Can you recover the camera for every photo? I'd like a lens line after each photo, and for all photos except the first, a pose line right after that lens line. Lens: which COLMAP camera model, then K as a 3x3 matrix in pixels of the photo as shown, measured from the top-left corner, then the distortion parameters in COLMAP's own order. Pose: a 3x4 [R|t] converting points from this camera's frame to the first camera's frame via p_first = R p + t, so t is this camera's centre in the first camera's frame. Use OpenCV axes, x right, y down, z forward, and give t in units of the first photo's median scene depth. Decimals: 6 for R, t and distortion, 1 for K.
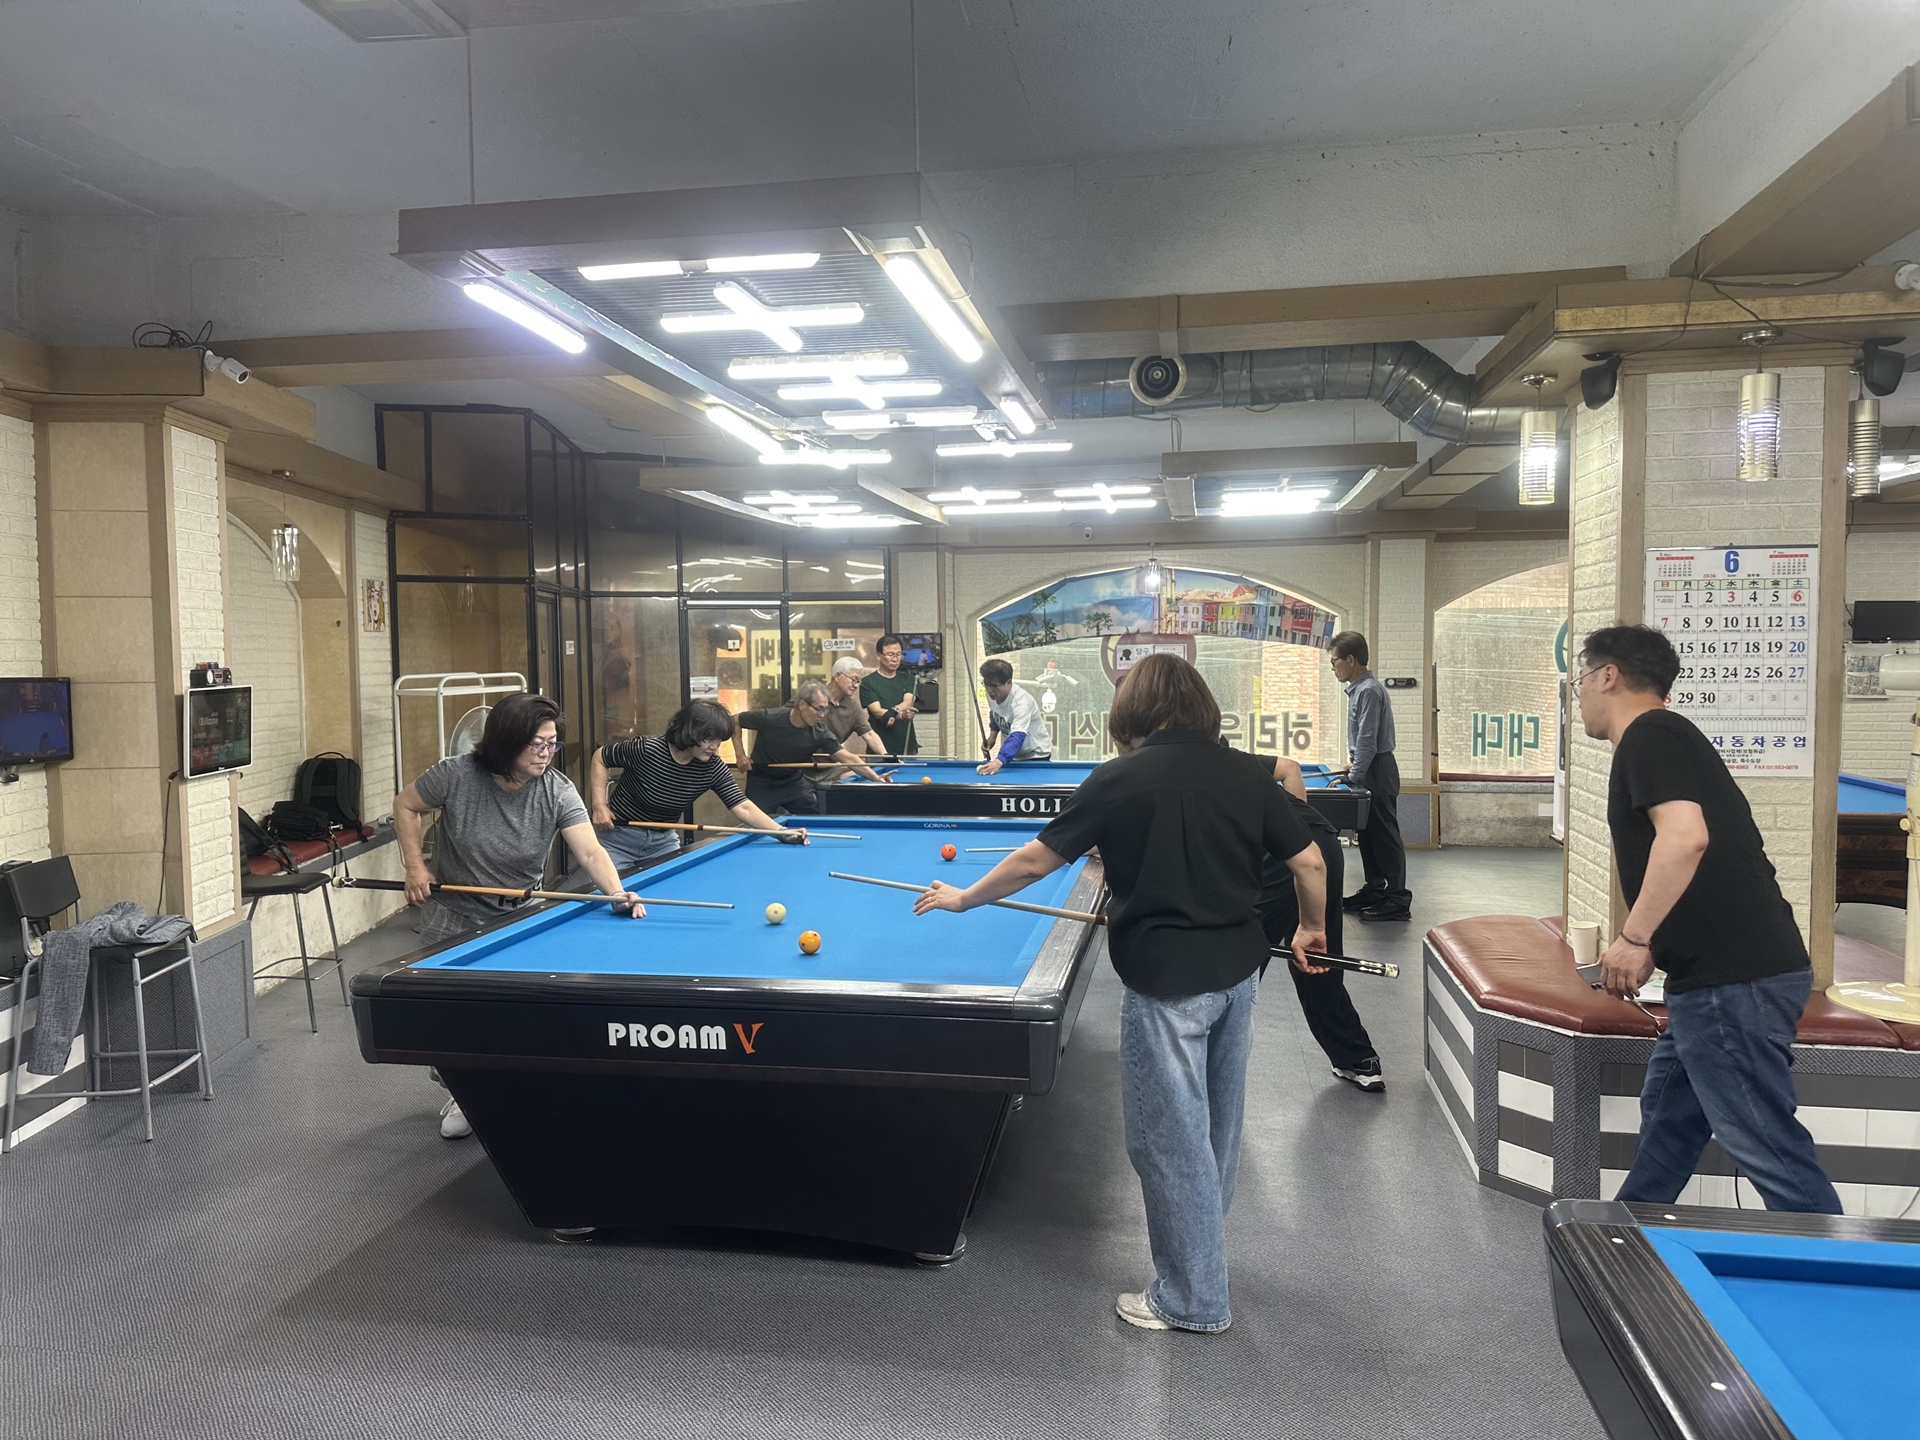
lens RADIAL K [[1358.8, 0, 965.3], [0, 1358.8, 714.9], [0, 0, 1]] dist [0.039558, -0.001966]
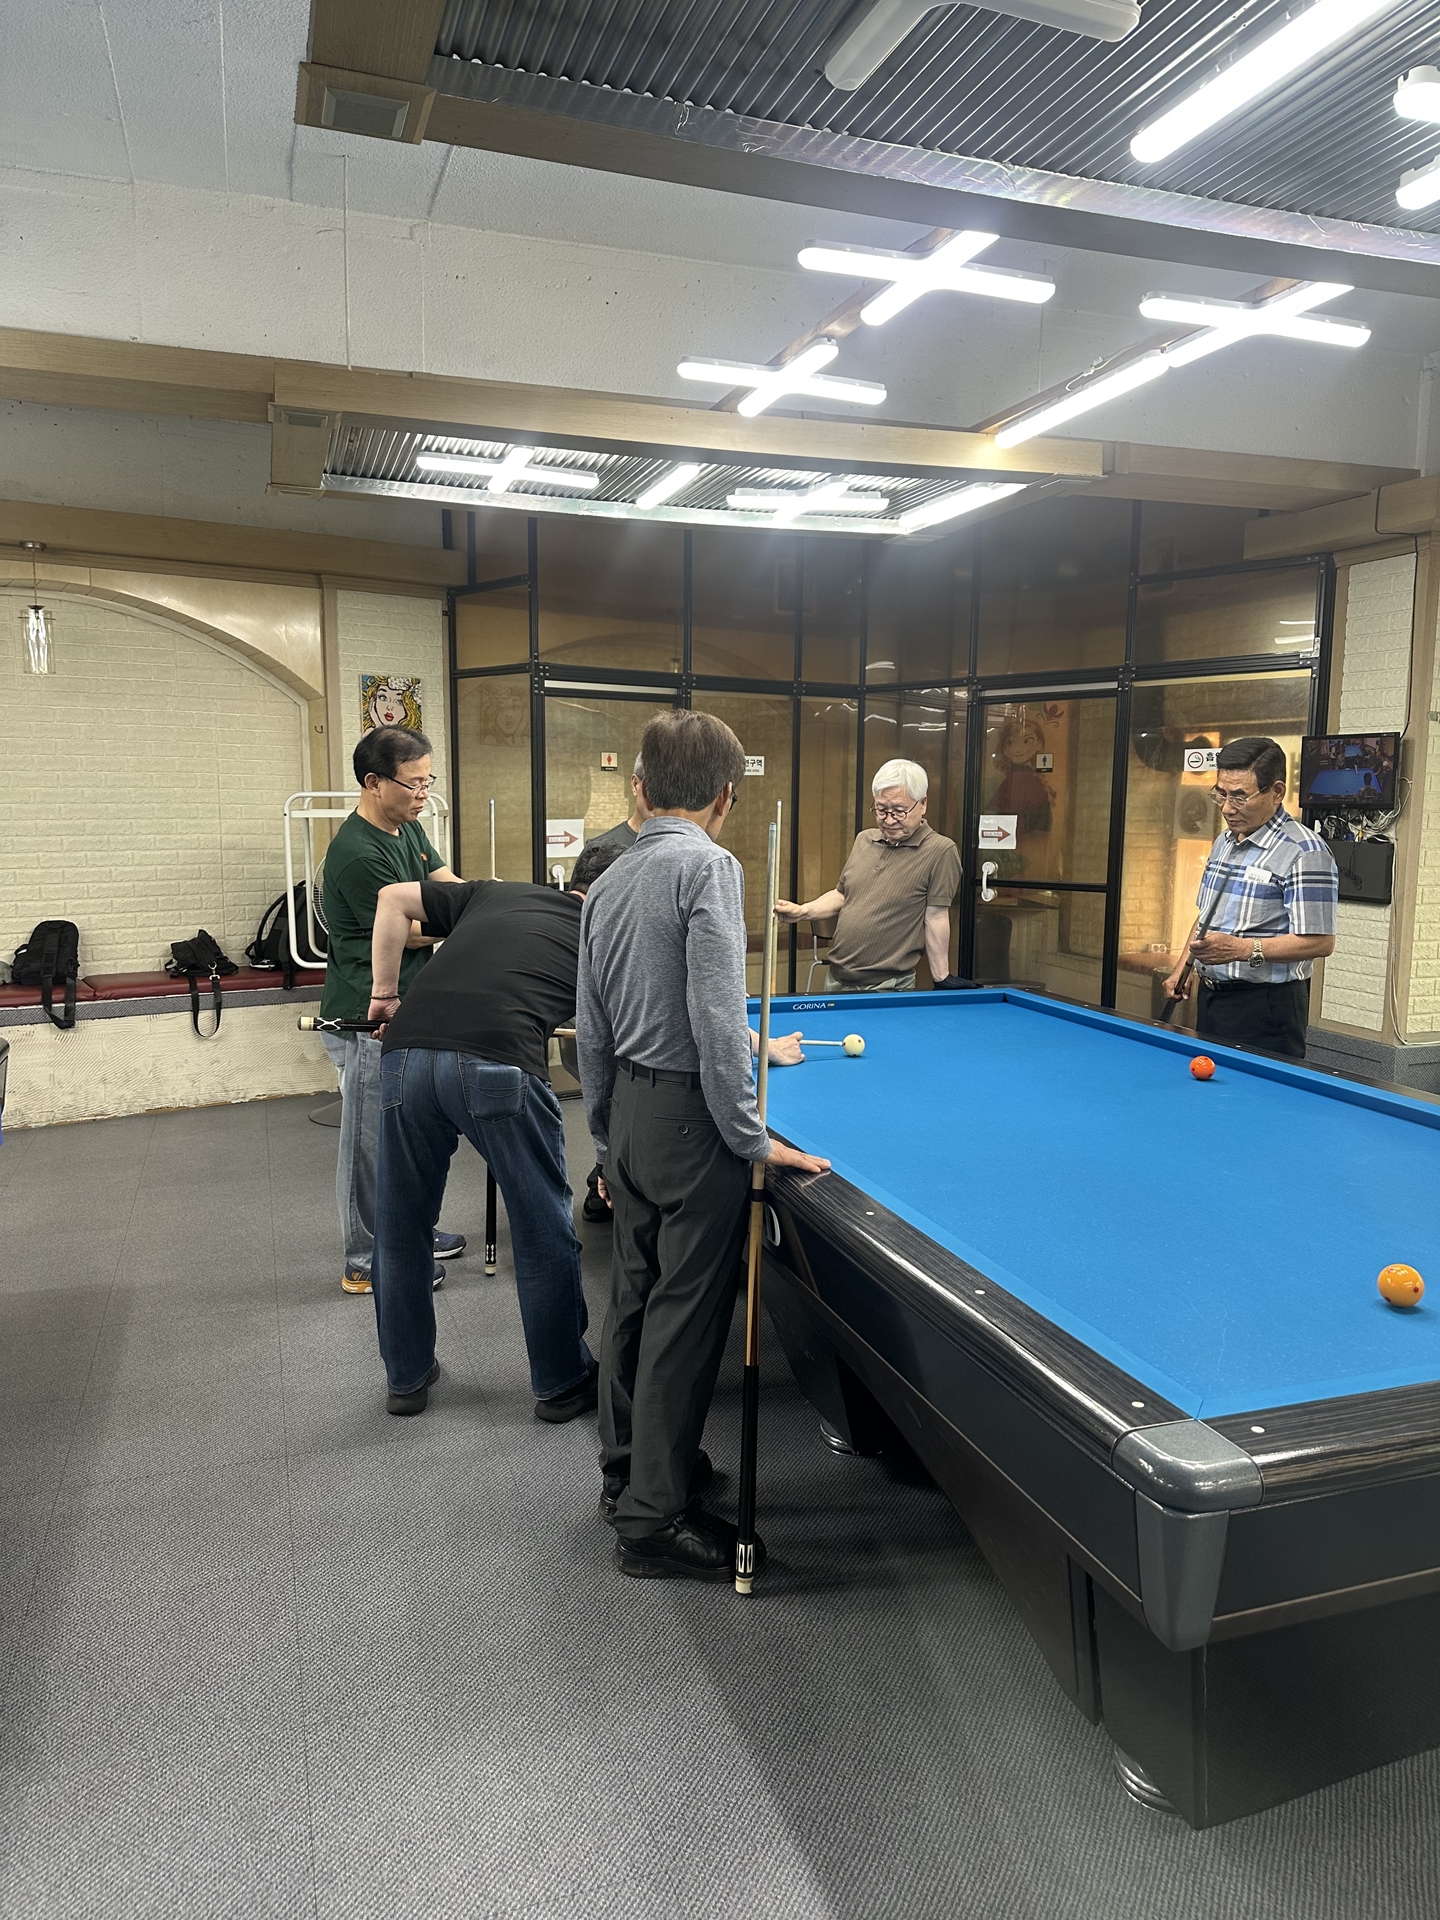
lens RADIAL K [[1358.8, 0, 717.8], [0, 1358.8, 958.9], [0, 0, 1]] dist [0.039558, -0.001966]
pose [[0.469602, 0.122617, -0.874322, 0.290453], [-0.054329, 0.992445, 0.110002, -0.022833], [0.881205, -0.004156, 0.472716, 0.572666]]
